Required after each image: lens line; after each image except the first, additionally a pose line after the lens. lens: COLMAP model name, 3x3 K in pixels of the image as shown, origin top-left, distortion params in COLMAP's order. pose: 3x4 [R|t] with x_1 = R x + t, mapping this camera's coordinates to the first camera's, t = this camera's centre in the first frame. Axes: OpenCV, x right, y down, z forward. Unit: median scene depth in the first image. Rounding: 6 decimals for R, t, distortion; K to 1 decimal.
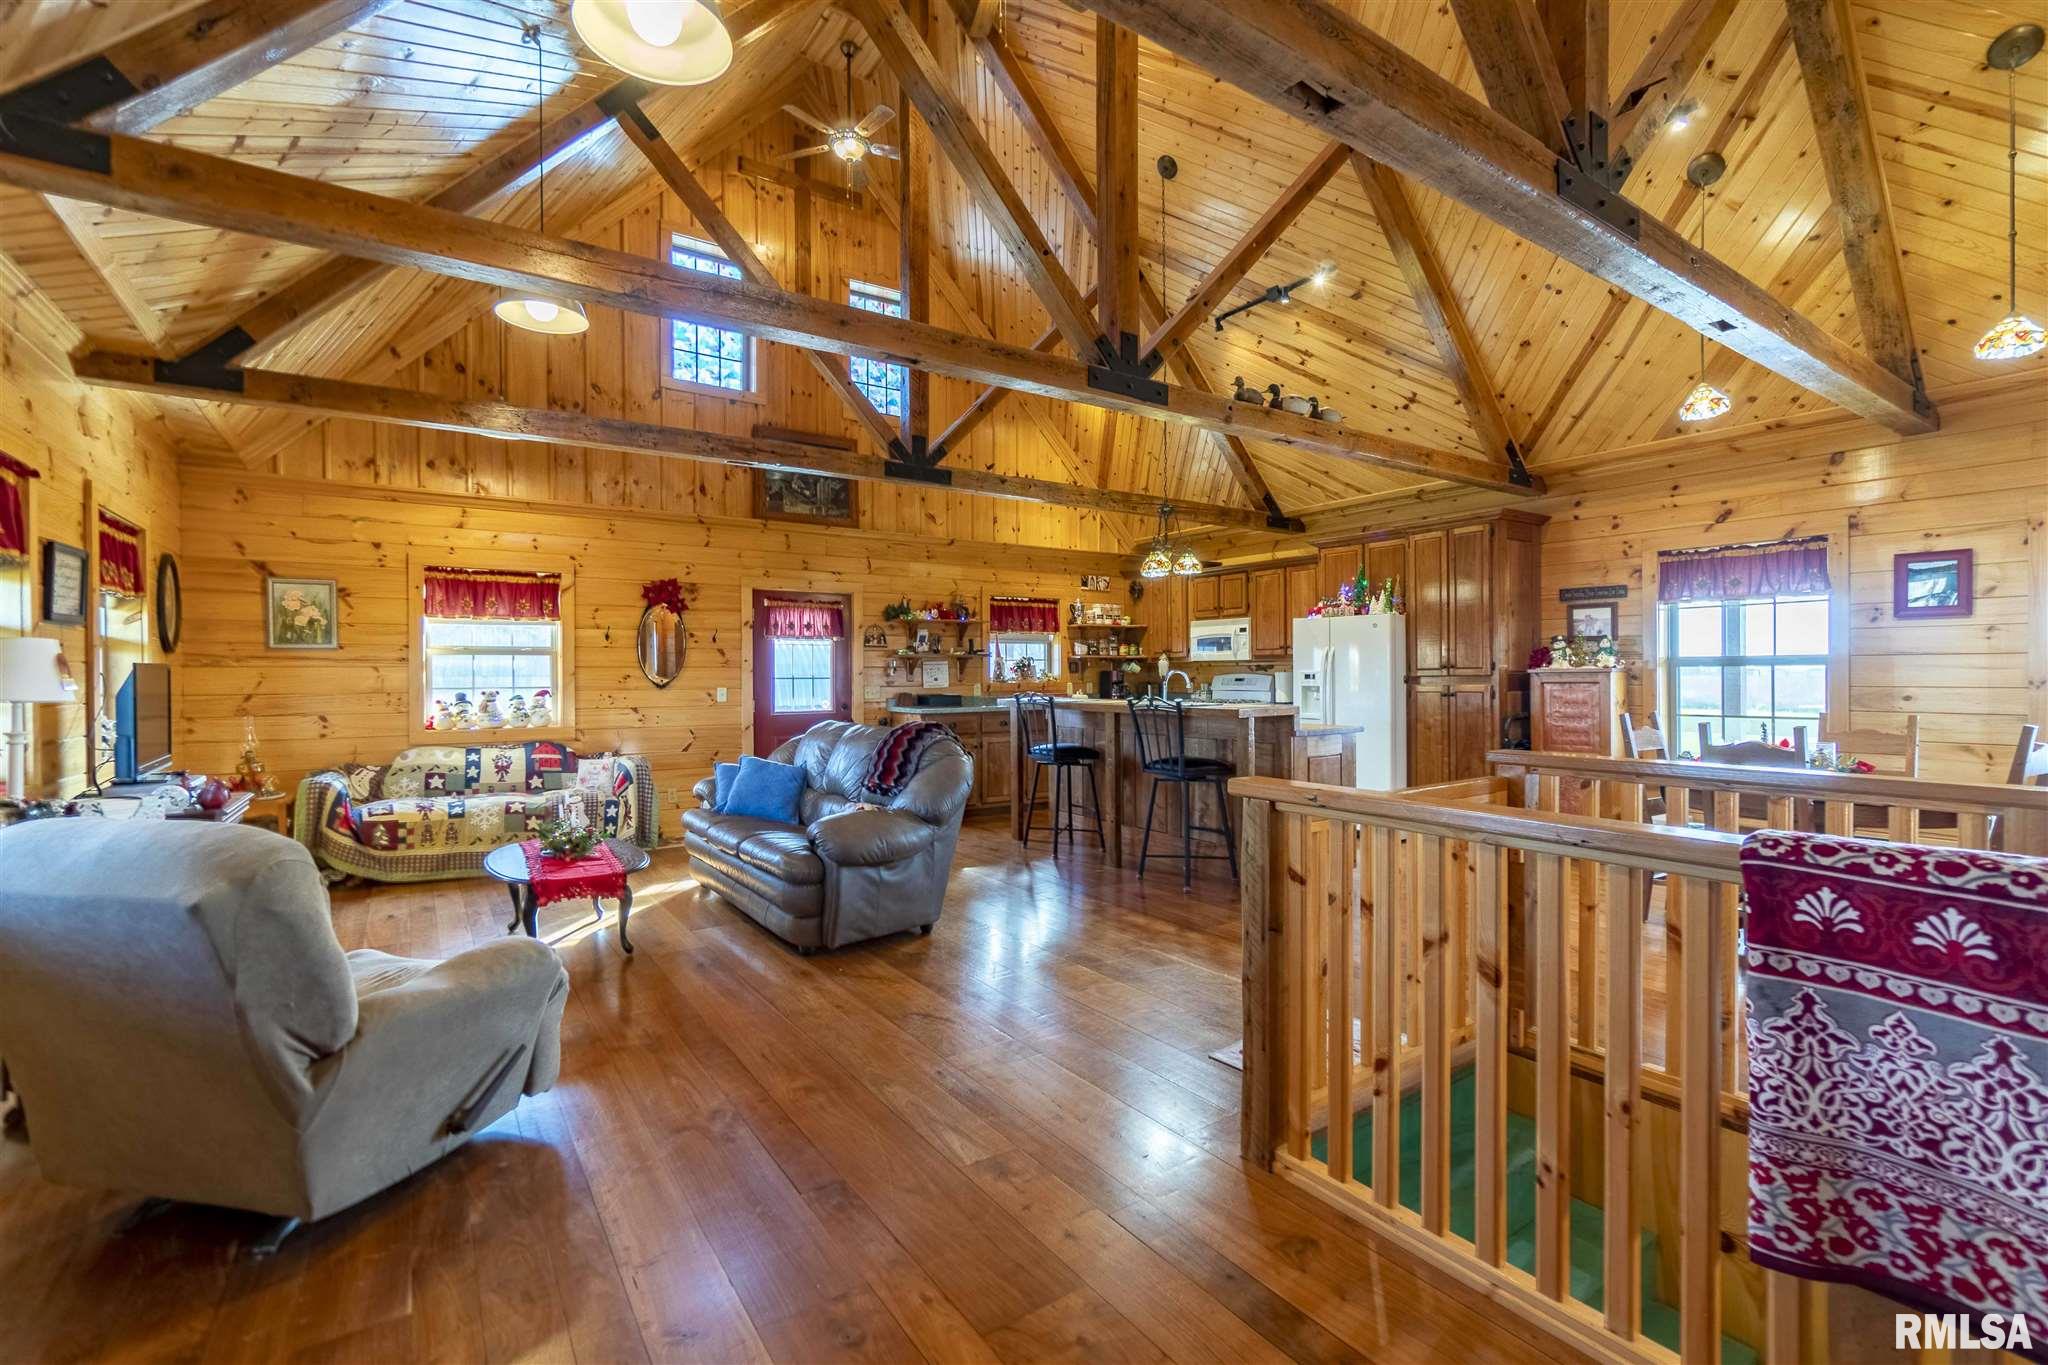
lens RADIAL K [[896.6, 0, 1028.3], [0, 896.6, 678.1], [0, 0, 1]] dist [-0.003839, 0.000552]
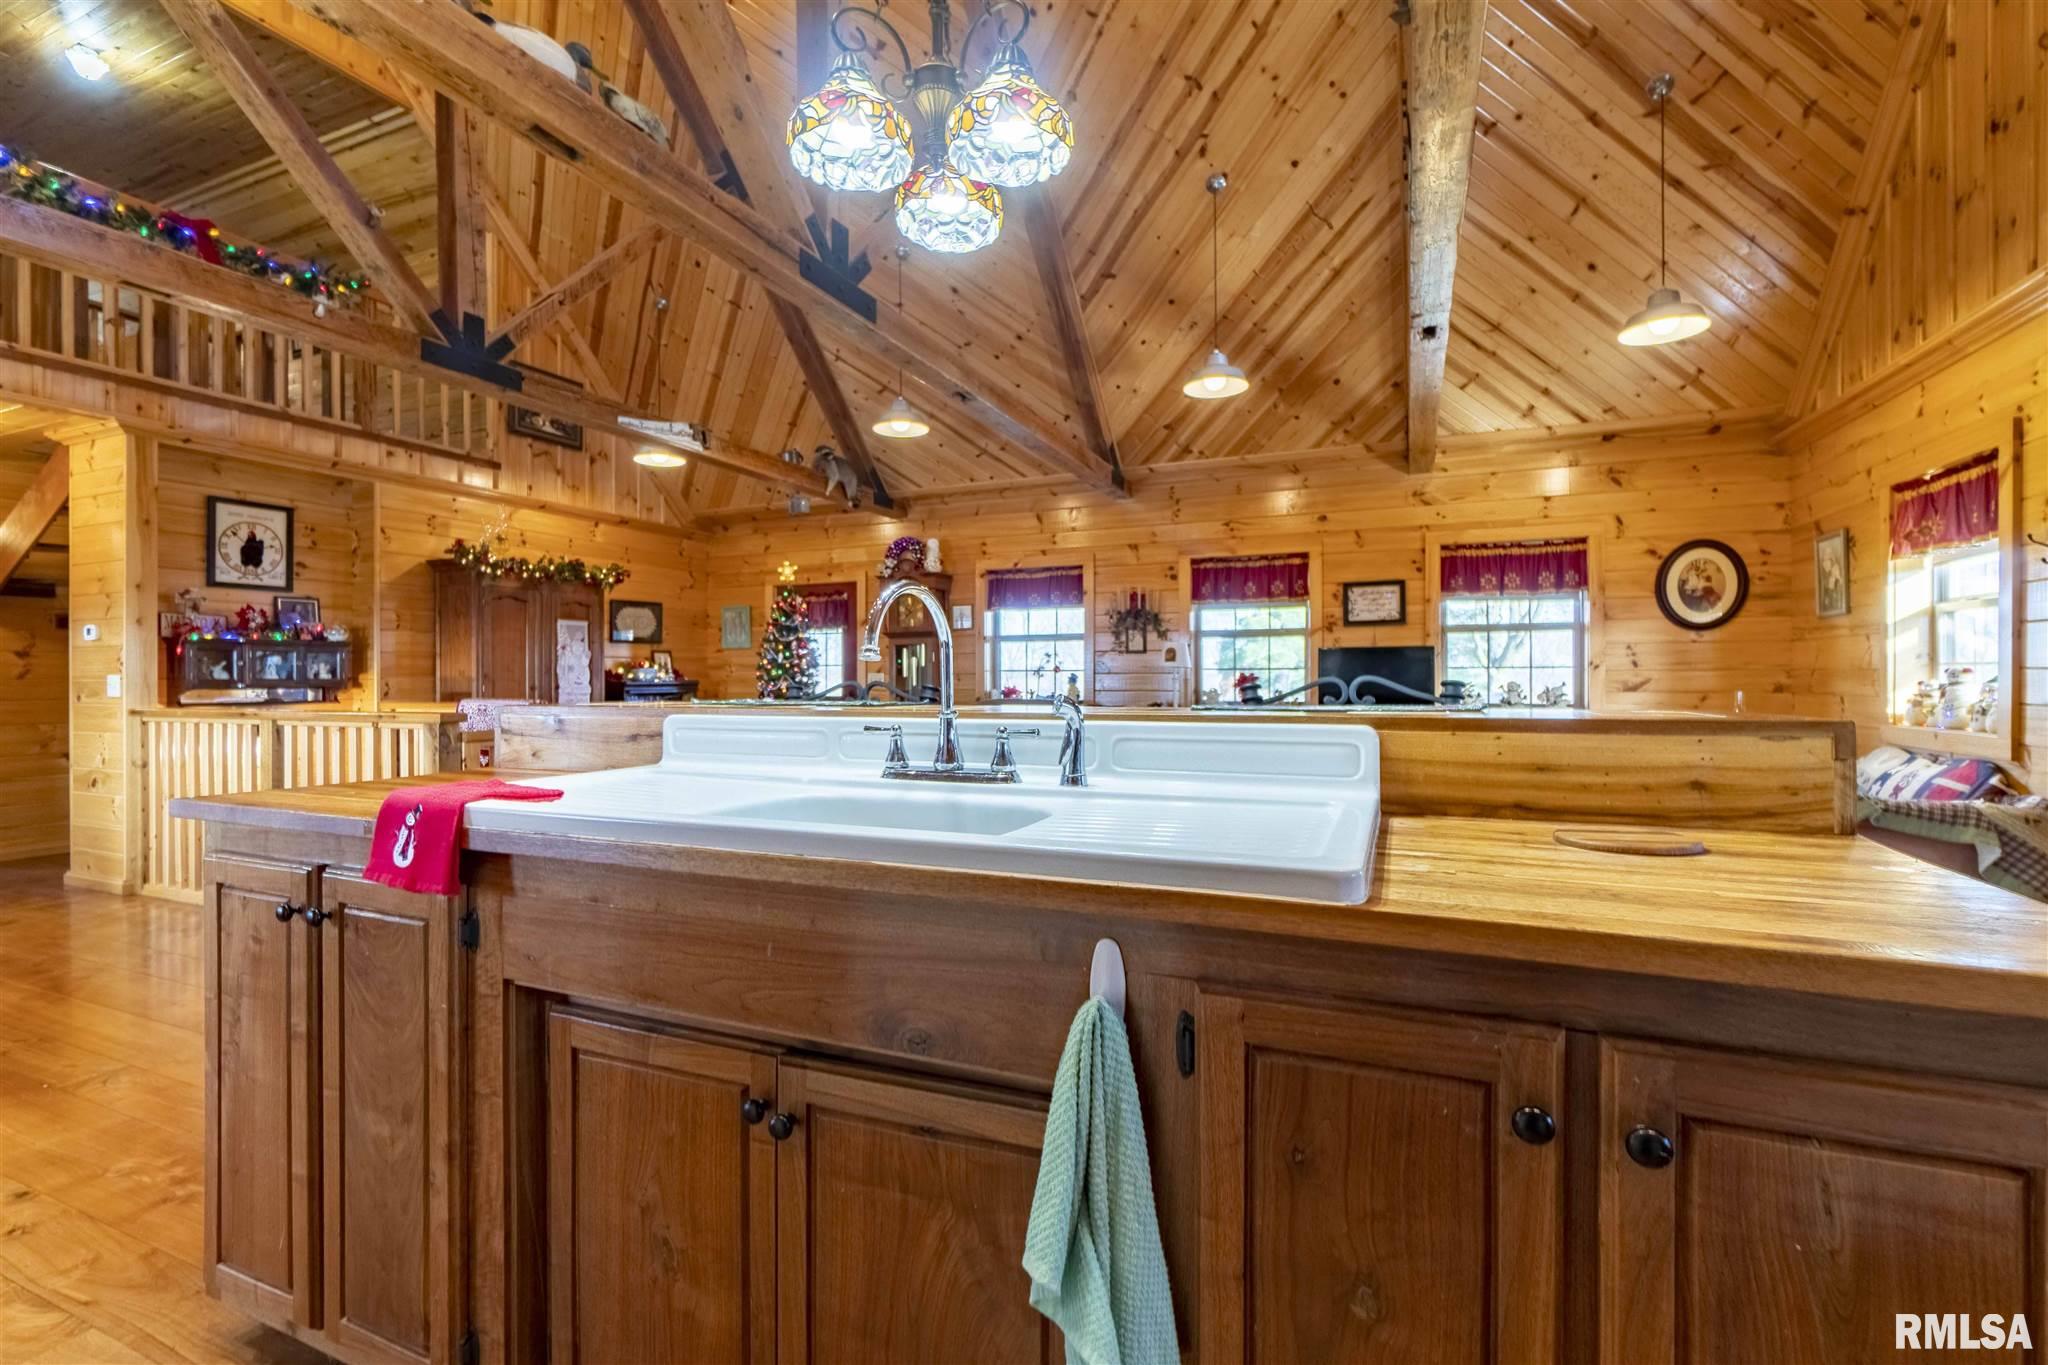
lens RADIAL K [[896.6, 0, 1003.0], [0, 896.6, 680.0], [0, 0, 1]] dist [-0.003839, 0.000552]
pose [[-0.855073, 0.007045, -0.518460, 0.241518], [0.000284, 0.999914, 0.013120, 0.012949], [0.518508, 0.011072, -0.855001, 1.098568]]
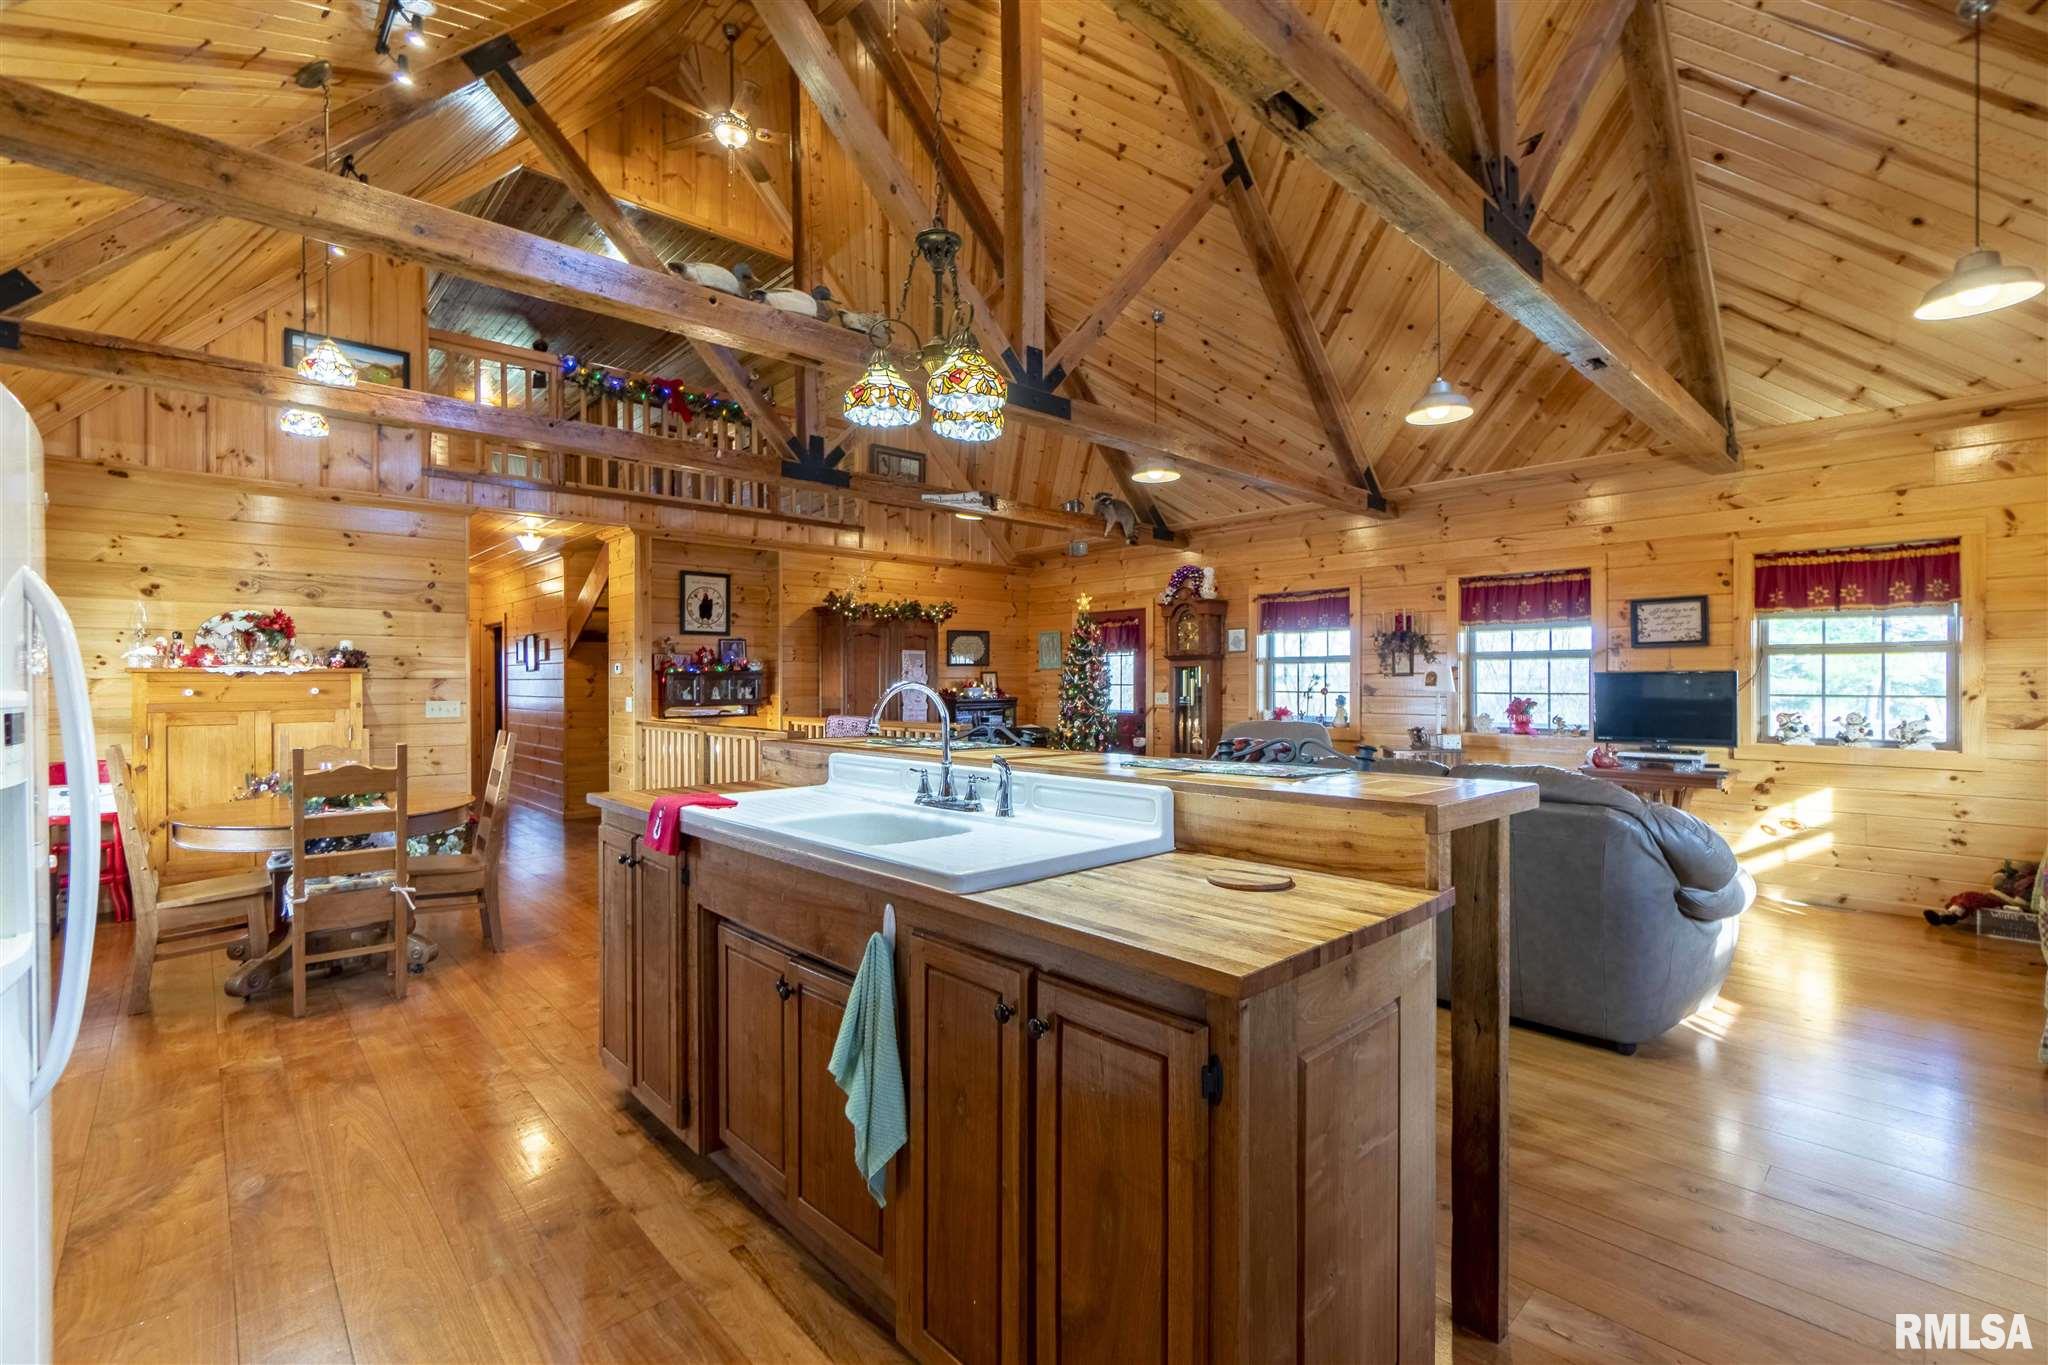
lens RADIAL K [[896.6, 0, 989.5], [0, 896.6, 682.2], [0, 0, 1]] dist [-0.003839, 0.000552]
pose [[-0.994081, 0.010445, -0.108140, 0.151673], [0.009367, 0.999901, 0.010468, -0.011848], [0.108239, 0.009393, -0.994081, 1.251665]]
